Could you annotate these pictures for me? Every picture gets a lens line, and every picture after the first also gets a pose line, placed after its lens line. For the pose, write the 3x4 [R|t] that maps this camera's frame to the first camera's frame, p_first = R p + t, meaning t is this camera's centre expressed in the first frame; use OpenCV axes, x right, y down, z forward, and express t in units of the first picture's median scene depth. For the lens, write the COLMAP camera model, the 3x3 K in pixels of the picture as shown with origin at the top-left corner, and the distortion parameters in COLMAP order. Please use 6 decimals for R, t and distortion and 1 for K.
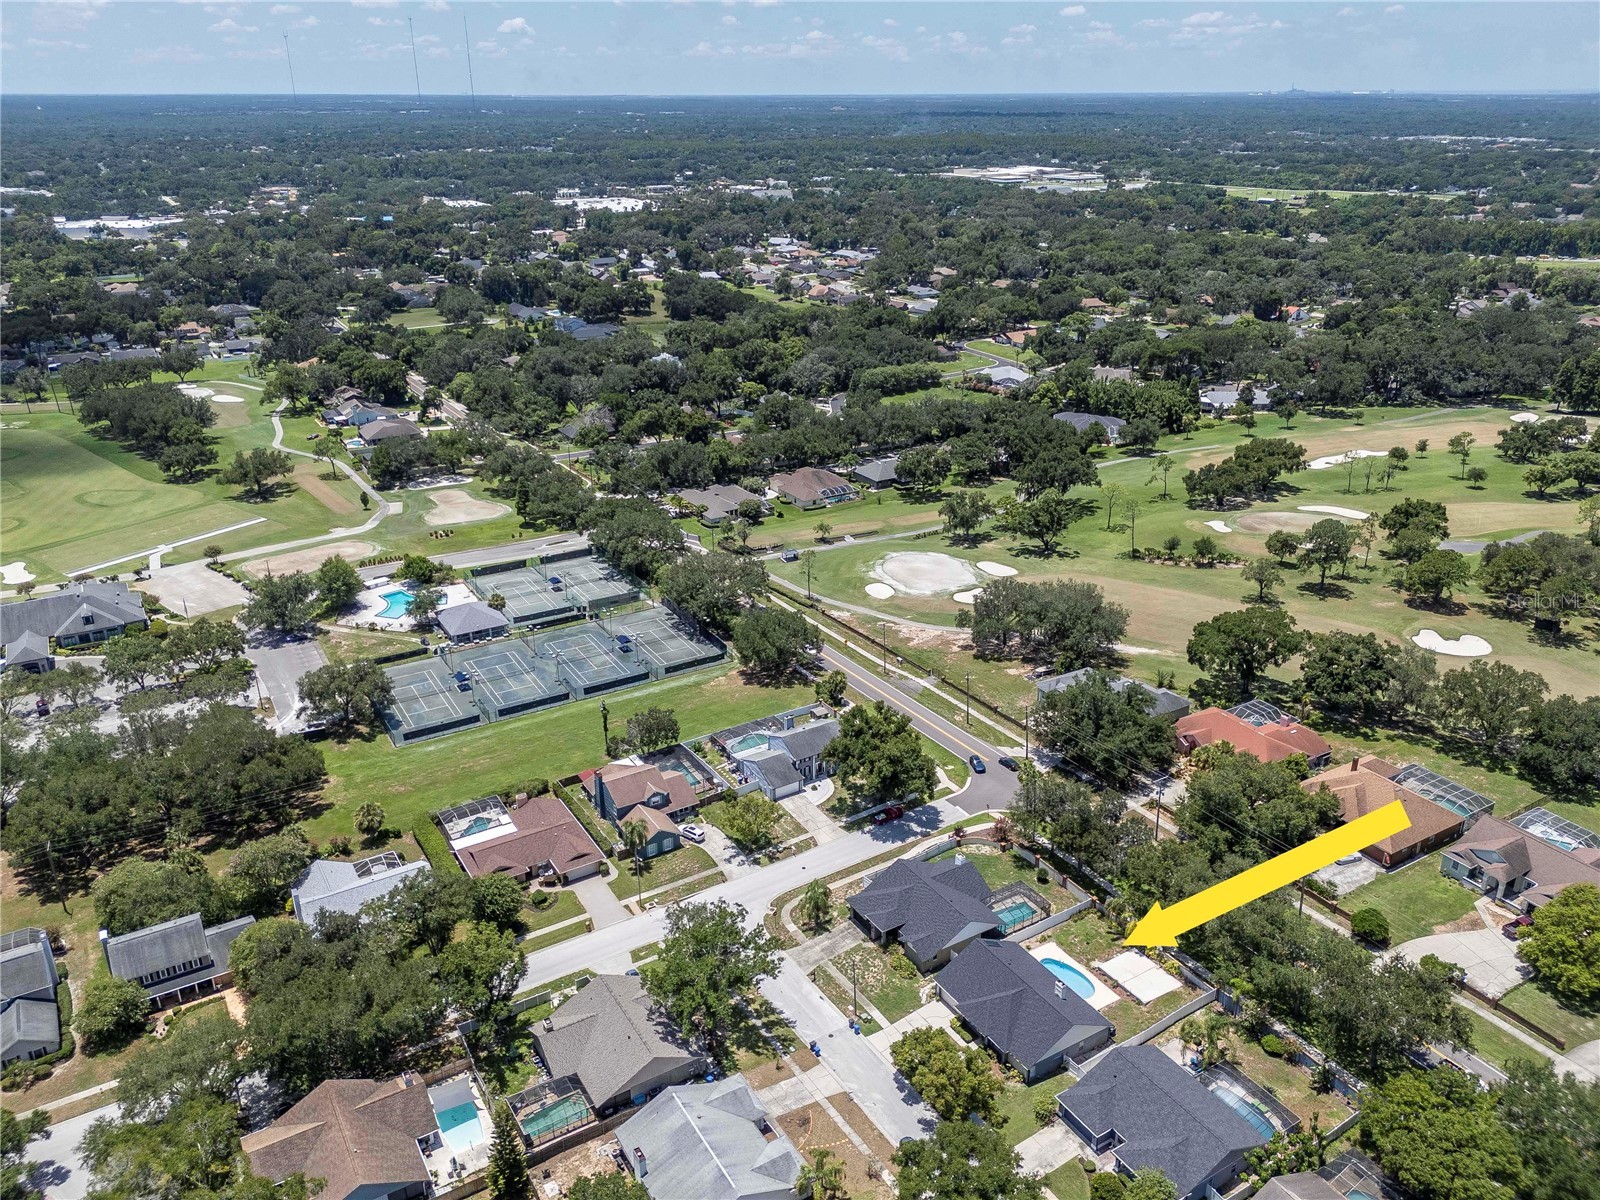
lens RADIAL K [[1185.5, 0, 805.2], [0, 1185.5, 596.4], [0, 0, 1]] dist [0.089433, -0.107506]
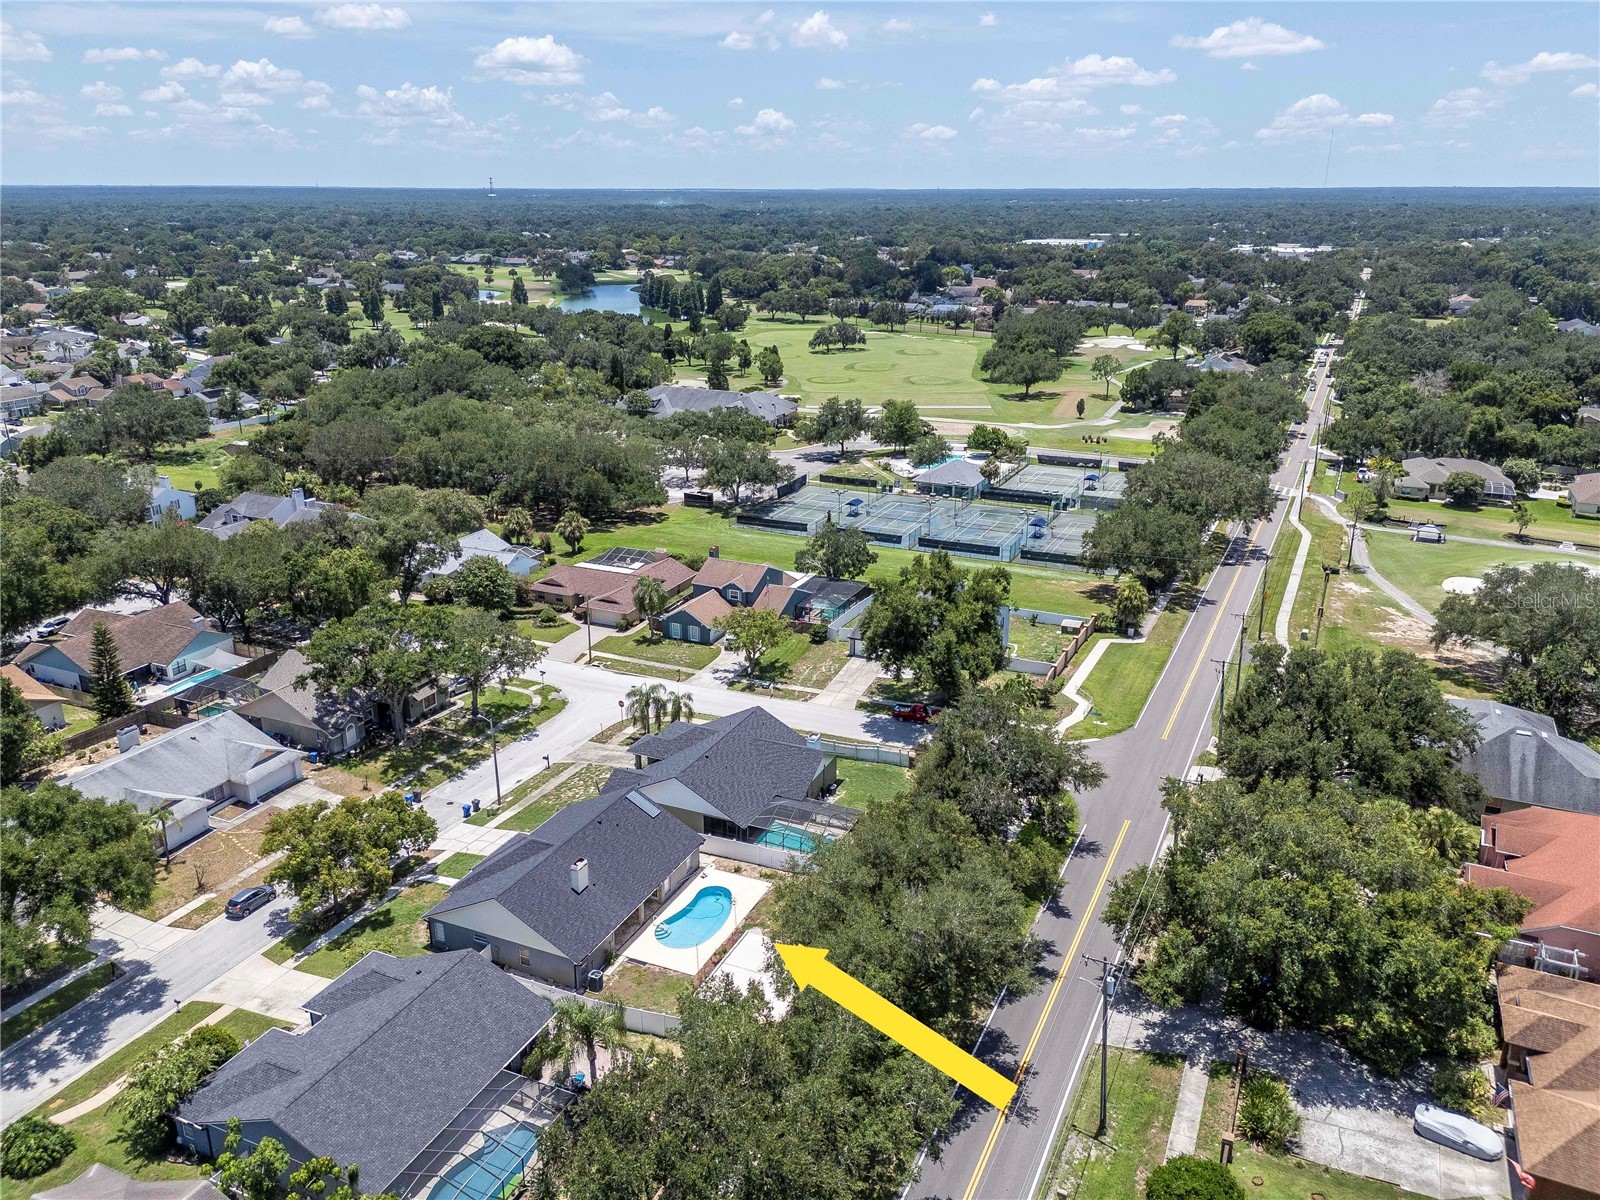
lens RADIAL K [[1185.5, 0, 805.2], [0, 1185.5, 596.4], [0, 0, 1]] dist [0.089433, -0.107506]
pose [[0.561756, 0.269438, -0.782198, 0.432855], [-0.322406, 0.942027, 0.092948, 0.063634], [0.761895, 0.199971, 0.616058, 0.420694]]
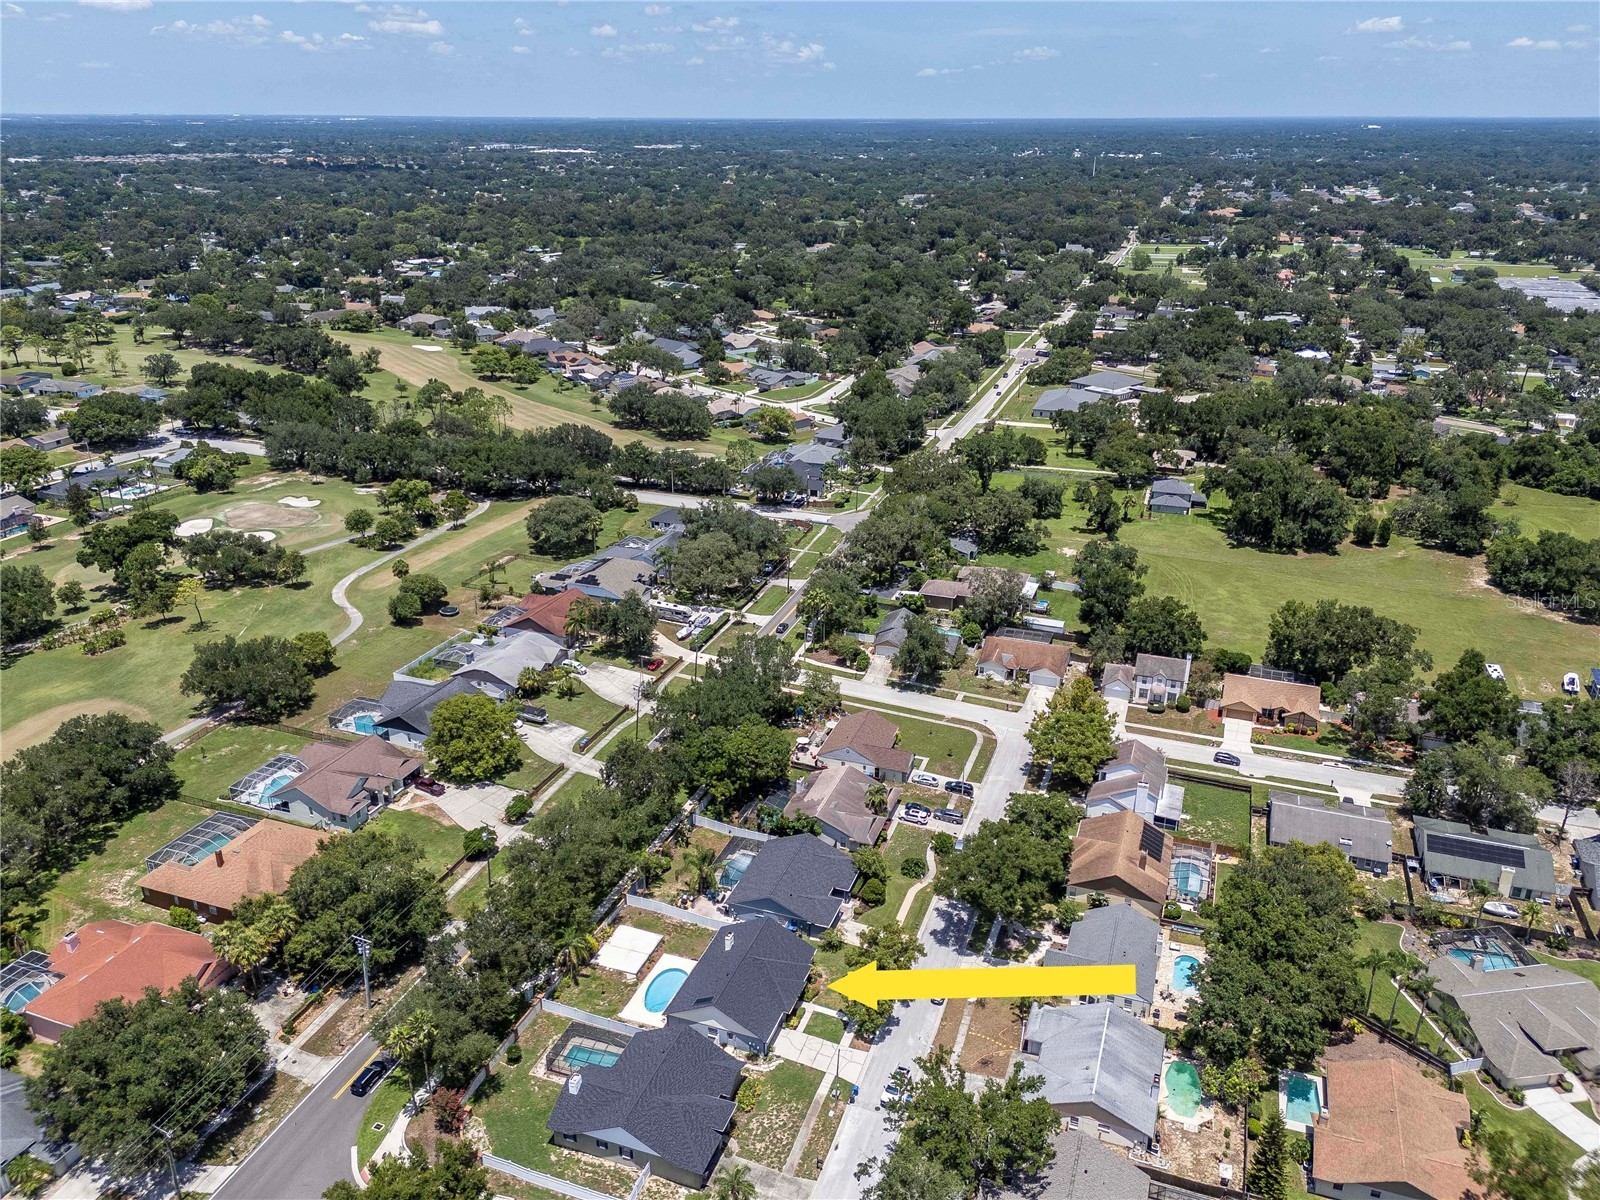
lens RADIAL K [[1185.5, 0, 805.2], [0, 1185.5, 596.4], [0, 0, 1]] dist [0.089433, -0.107506]
pose [[-0.624870, -0.288528, 0.725458, -0.310233], [0.303373, 0.766452, 0.566141, -0.295476], [-0.719376, 0.573849, -0.391401, 0.726849]]
